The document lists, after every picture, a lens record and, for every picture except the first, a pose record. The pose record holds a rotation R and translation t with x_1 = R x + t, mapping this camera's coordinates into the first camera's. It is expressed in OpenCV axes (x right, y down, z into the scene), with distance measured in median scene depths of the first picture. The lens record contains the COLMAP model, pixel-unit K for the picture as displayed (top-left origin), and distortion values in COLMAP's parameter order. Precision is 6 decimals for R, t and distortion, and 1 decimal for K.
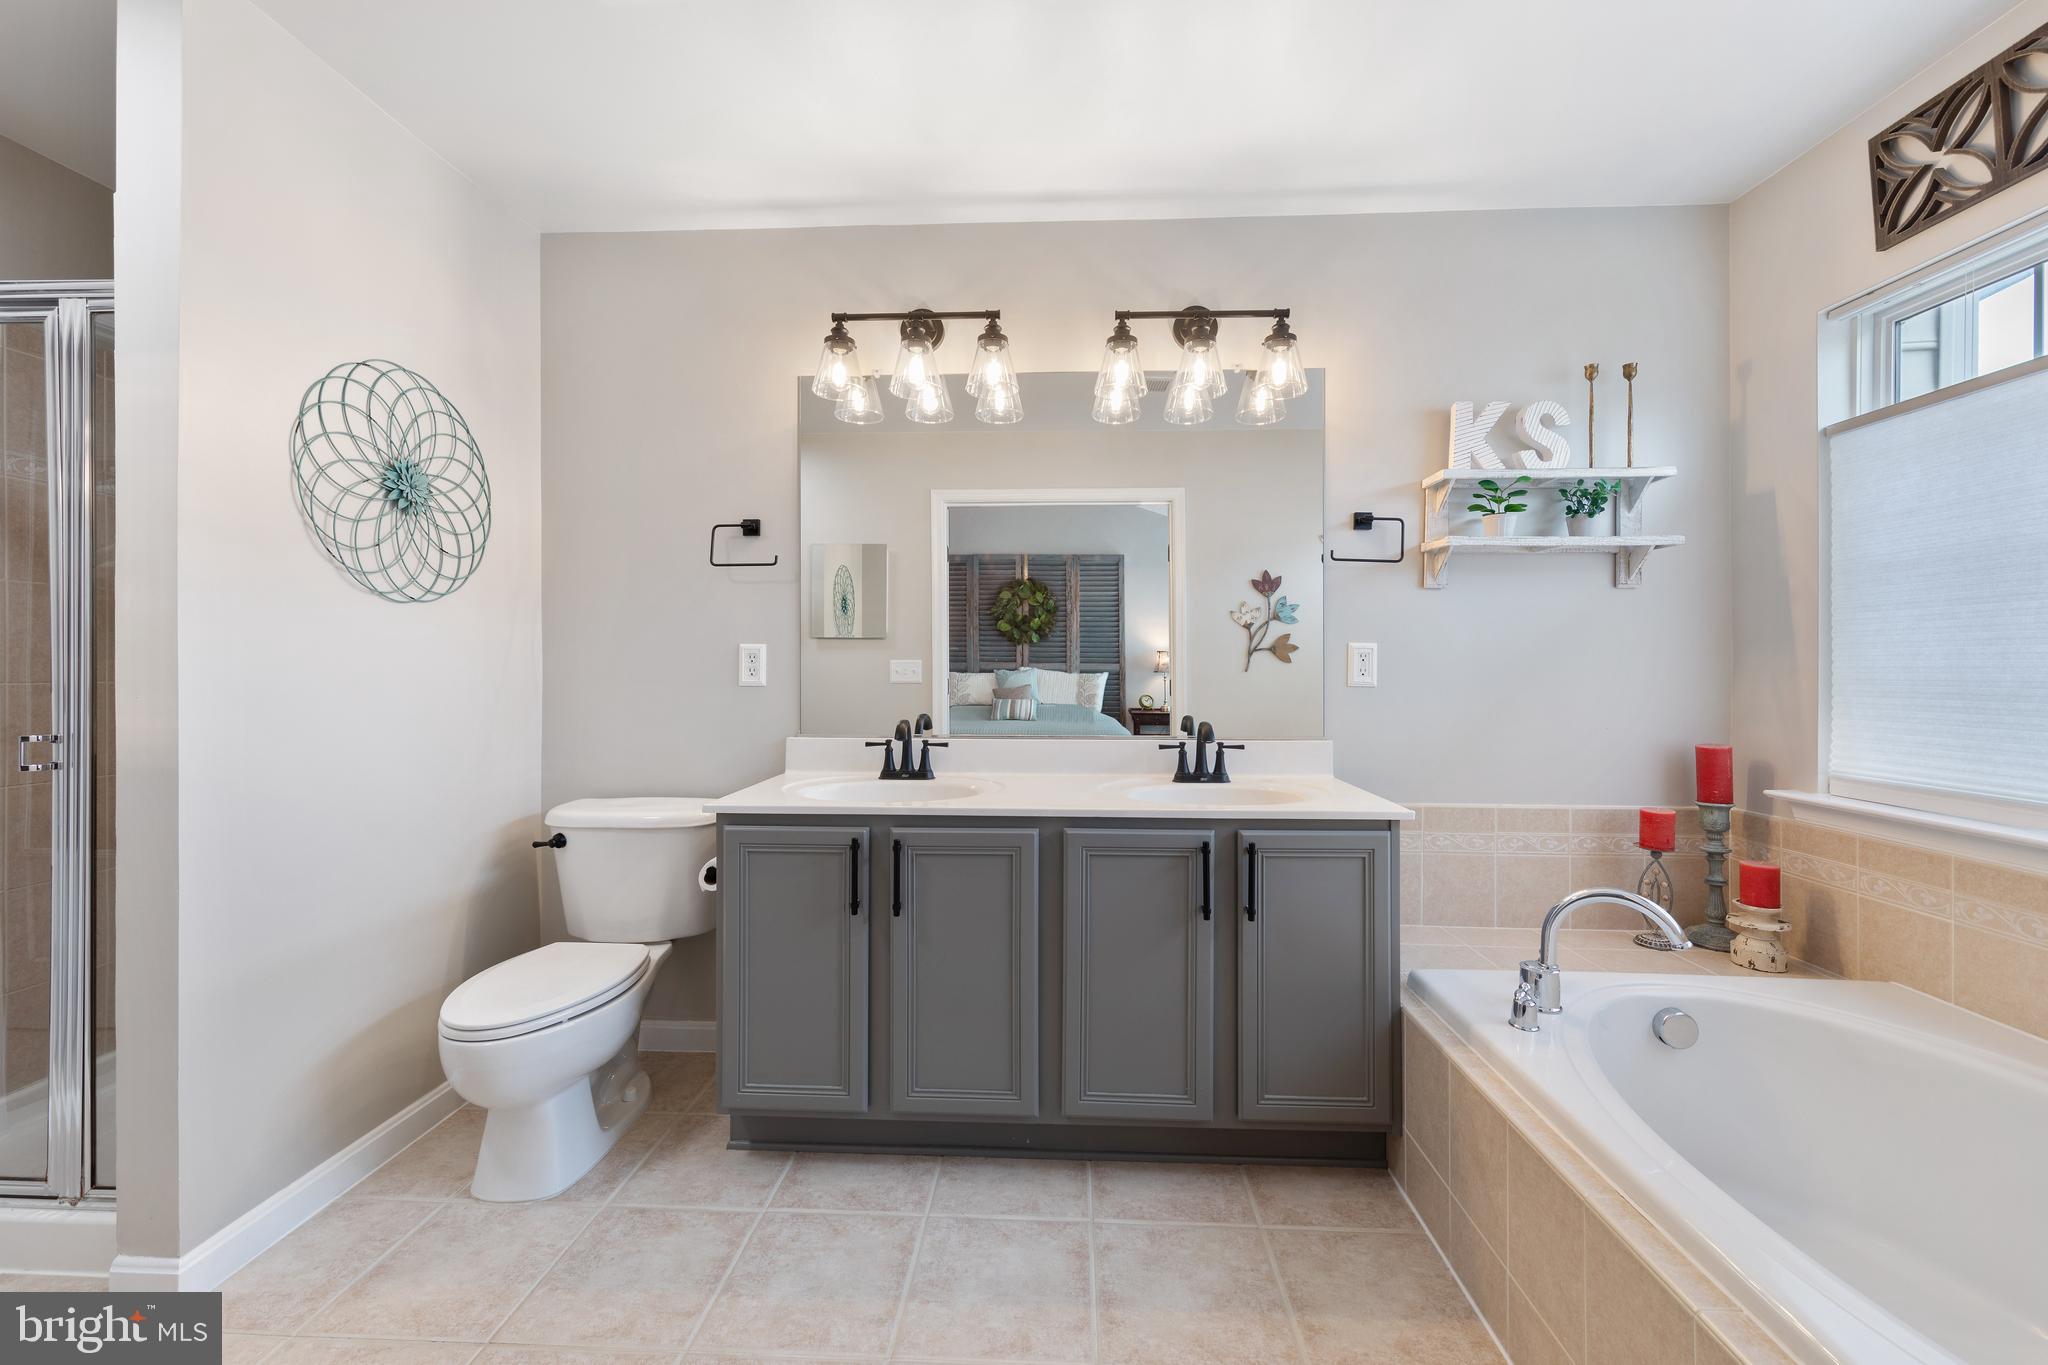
lens RADIAL K [[778.6, 0, 1030.2], [0, 778.6, 694.7], [0, 0, 1]] dist [0.006757, -0.001717]
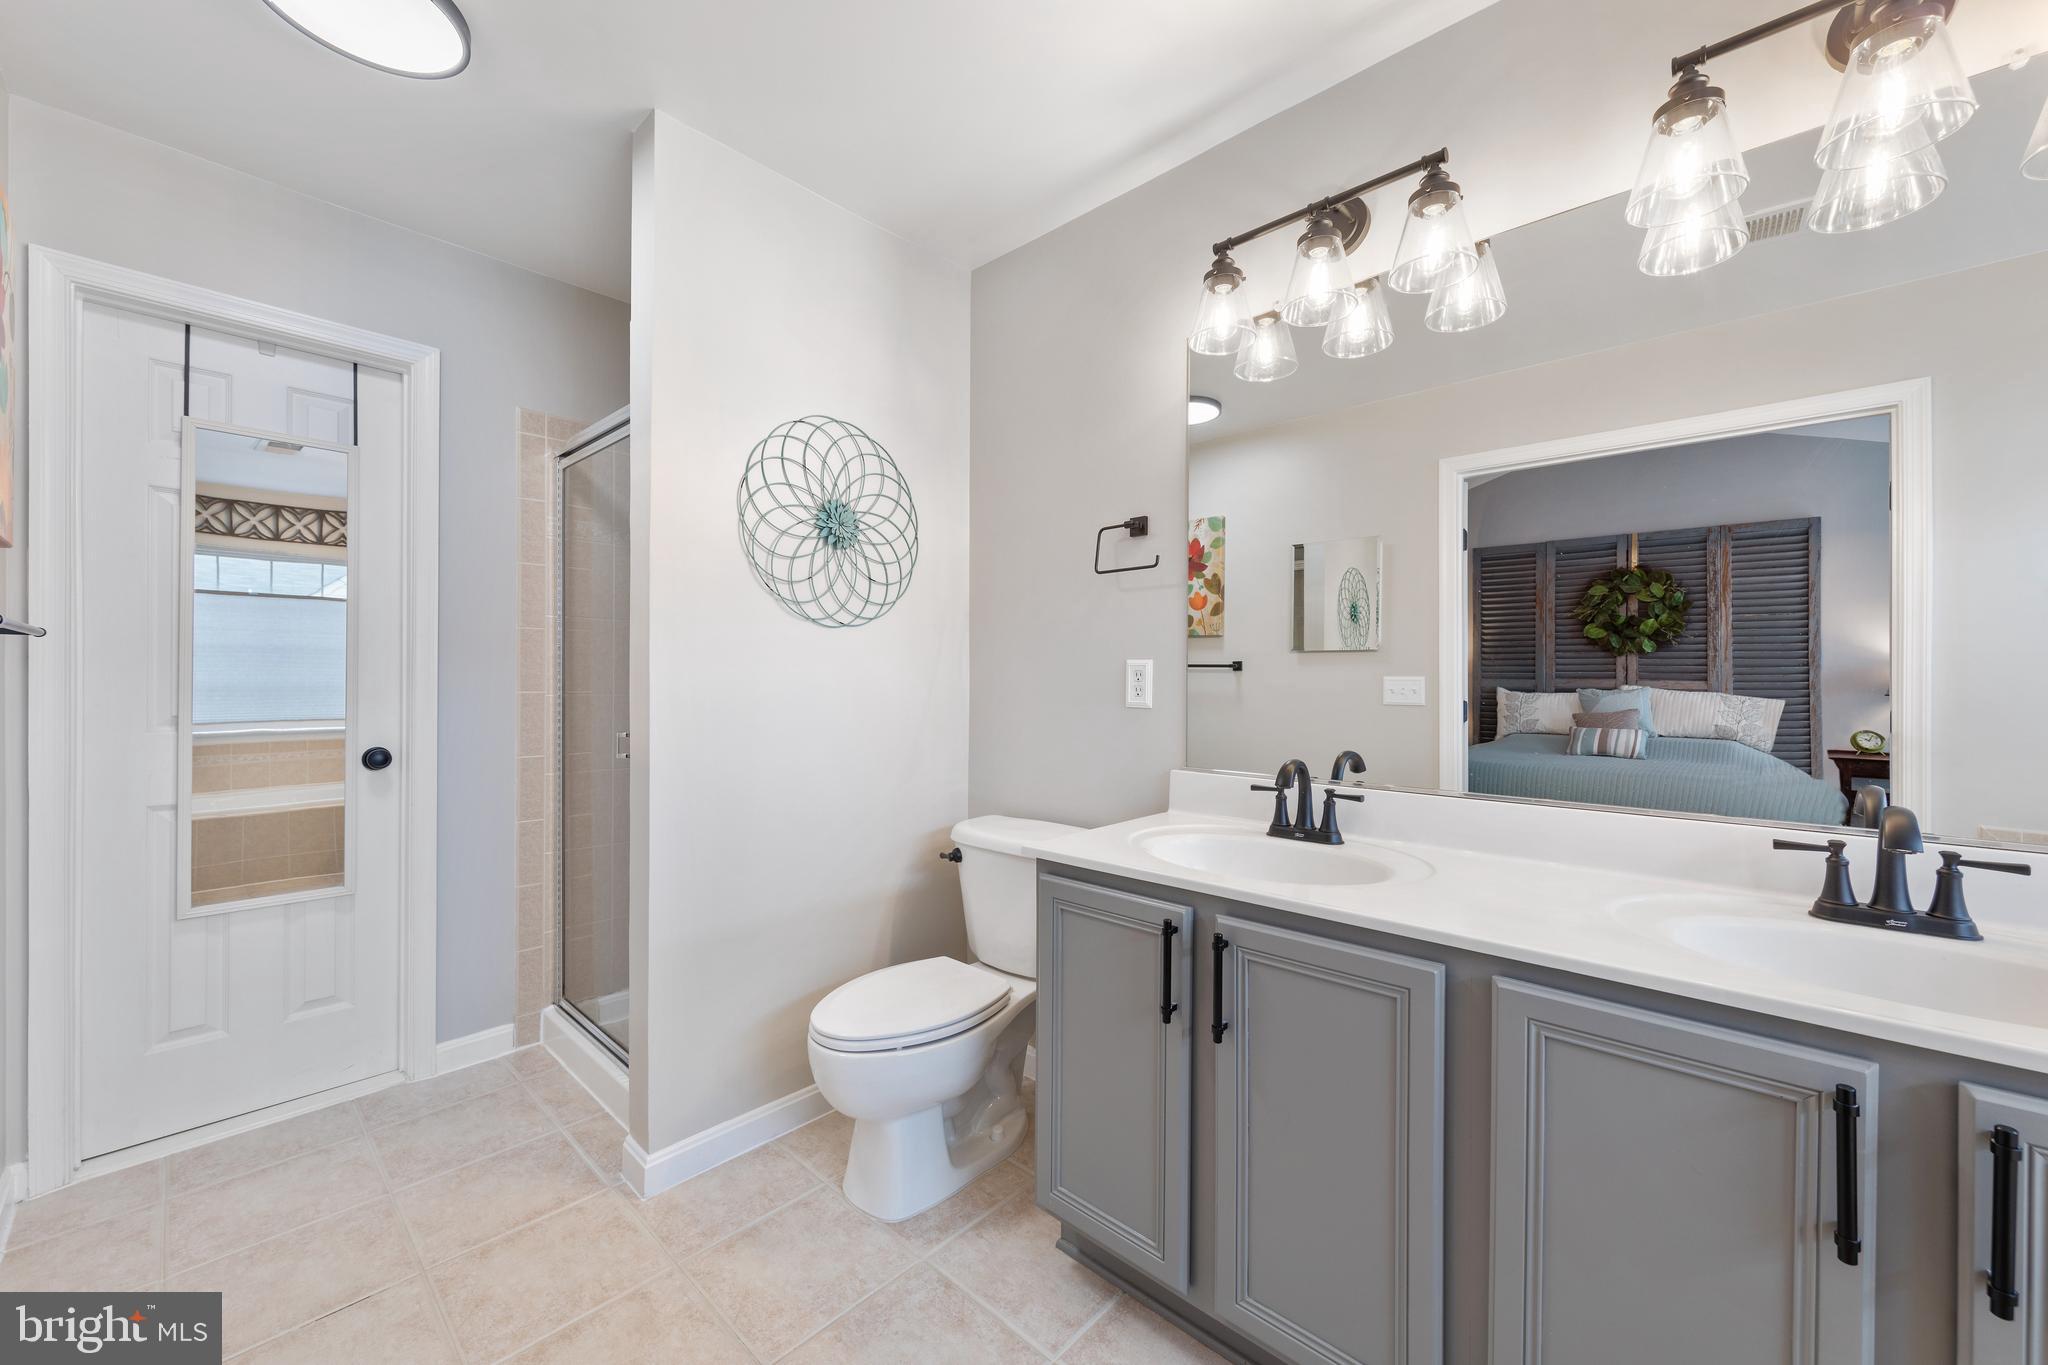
lens RADIAL K [[778.6, 0, 1030.2], [0, 778.6, 694.7], [0, 0, 1]] dist [0.006757, -0.001717]
pose [[0.771077, 0.015259, -0.636559, 0.123510], [-0.027809, 0.999566, -0.009725, -0.016444], [0.636135, 0.025201, 0.771166, 0.292694]]
